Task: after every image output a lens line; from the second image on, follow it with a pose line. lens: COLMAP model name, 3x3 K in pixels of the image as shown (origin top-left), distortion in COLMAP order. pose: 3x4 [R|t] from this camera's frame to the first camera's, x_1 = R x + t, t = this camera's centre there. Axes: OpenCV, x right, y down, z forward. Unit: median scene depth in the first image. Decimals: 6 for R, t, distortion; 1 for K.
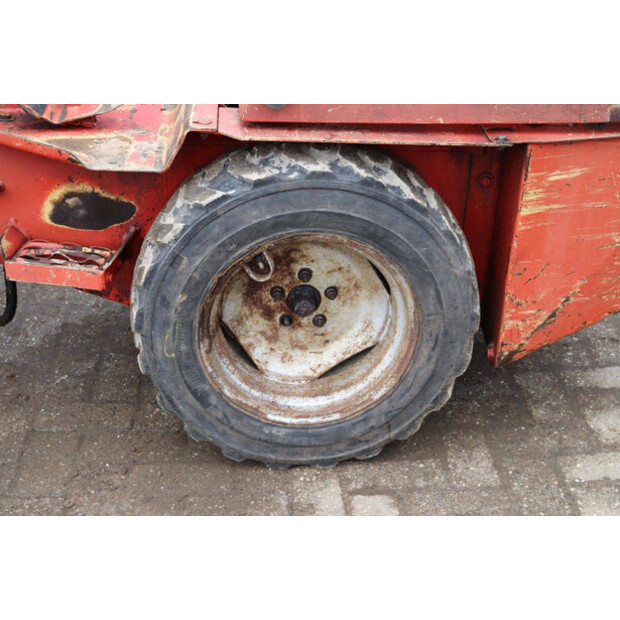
lens RADIAL K [[986.9, 0, 316.8], [0, 986.9, 311.1], [0, 0, 1]] dist [0.170451, 0.000000]
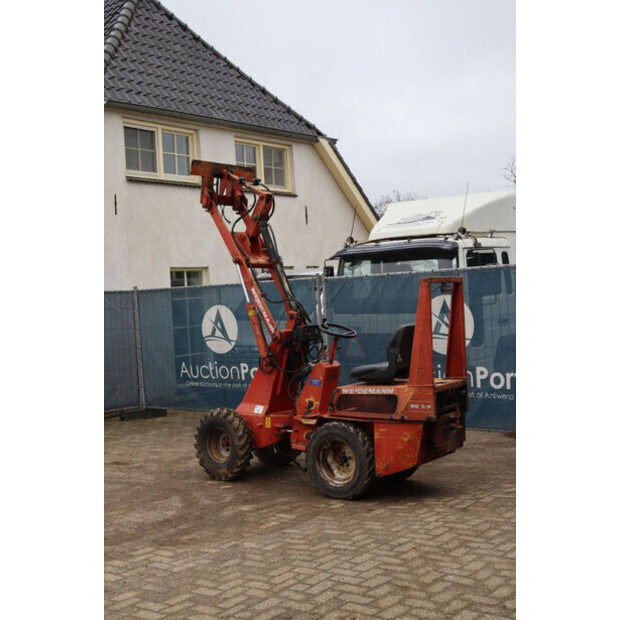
lens RADIAL K [[845.4, 0, 287.3], [0, 845.4, 301.5], [0, 0, 1]] dist [0.051874, 0.000000]
pose [[0.730784, -0.055992, -0.680309, 2.401993], [-0.274943, 0.888067, -0.368434, 0.823105], [0.624789, 0.456291, 0.633590, -1.842829]]
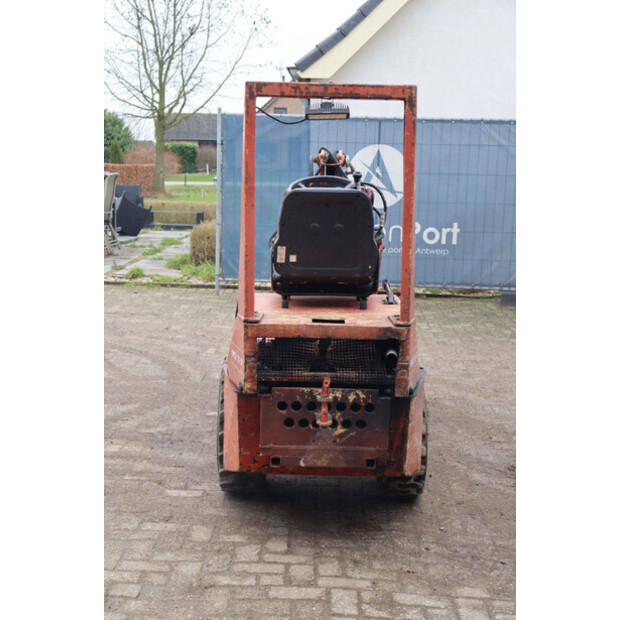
lens RADIAL K [[919.7, 0, 296.4], [0, 919.7, 314.5], [0, 0, 1]] dist [0.101467, 0.000000]
pose [[-0.089064, 0.147075, -0.985107, 2.178885], [-0.507200, 0.844503, 0.171939, -0.681851], [0.857214, 0.514960, -0.000618, 0.980582]]
